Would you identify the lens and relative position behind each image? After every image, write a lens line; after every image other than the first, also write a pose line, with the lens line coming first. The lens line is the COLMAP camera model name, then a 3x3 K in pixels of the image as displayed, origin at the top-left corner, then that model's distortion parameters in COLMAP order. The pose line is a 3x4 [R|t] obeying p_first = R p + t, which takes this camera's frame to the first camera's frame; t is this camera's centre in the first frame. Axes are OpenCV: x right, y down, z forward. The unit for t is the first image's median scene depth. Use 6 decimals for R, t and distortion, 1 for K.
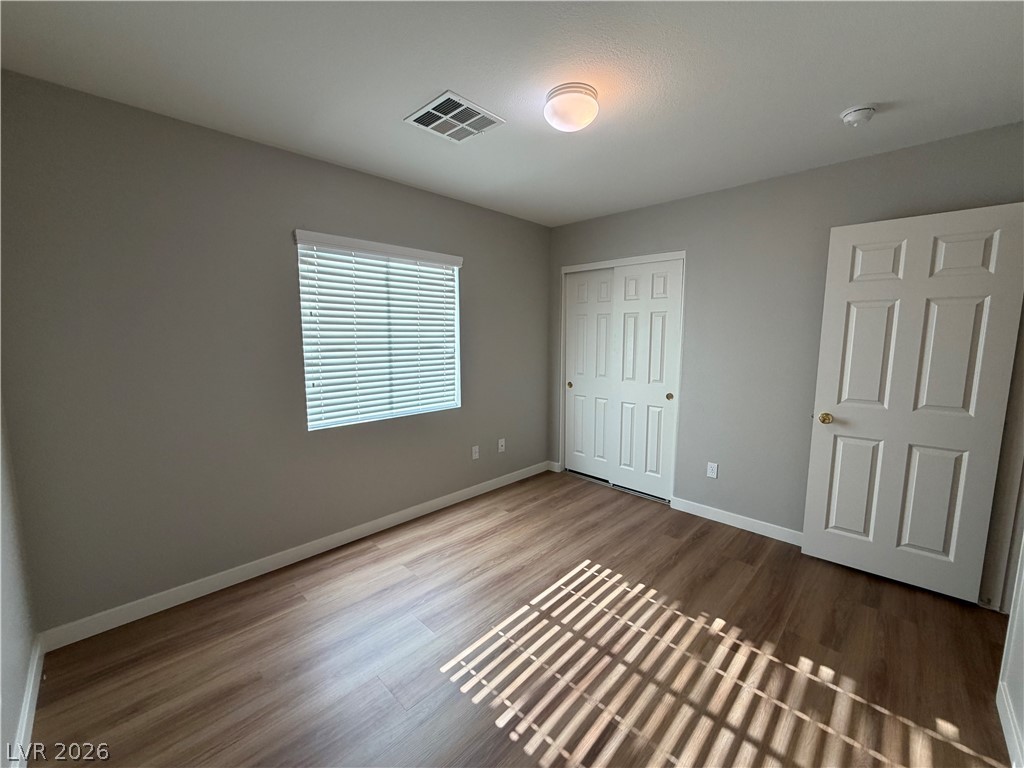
lens RADIAL K [[407.8, 0, 510.9], [0, 407.8, 384.5], [0, 0, 1]] dist [0.000271, -0.000138]
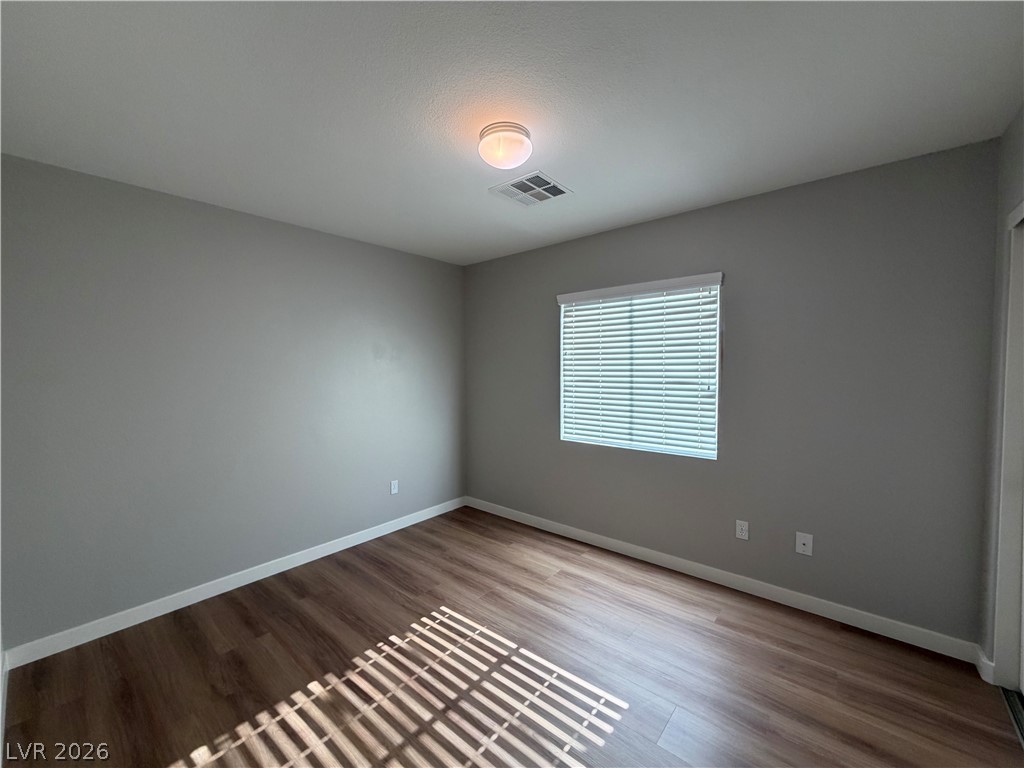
lens RADIAL K [[407.8, 0, 510.9], [0, 407.8, 384.5], [0, 0, 1]] dist [0.000271, -0.000138]
pose [[0.073368, 0.040304, -0.996490, 0.988329], [-0.114786, 0.992884, 0.031707, -0.108613], [0.990677, 0.112057, 0.077472, 0.844329]]
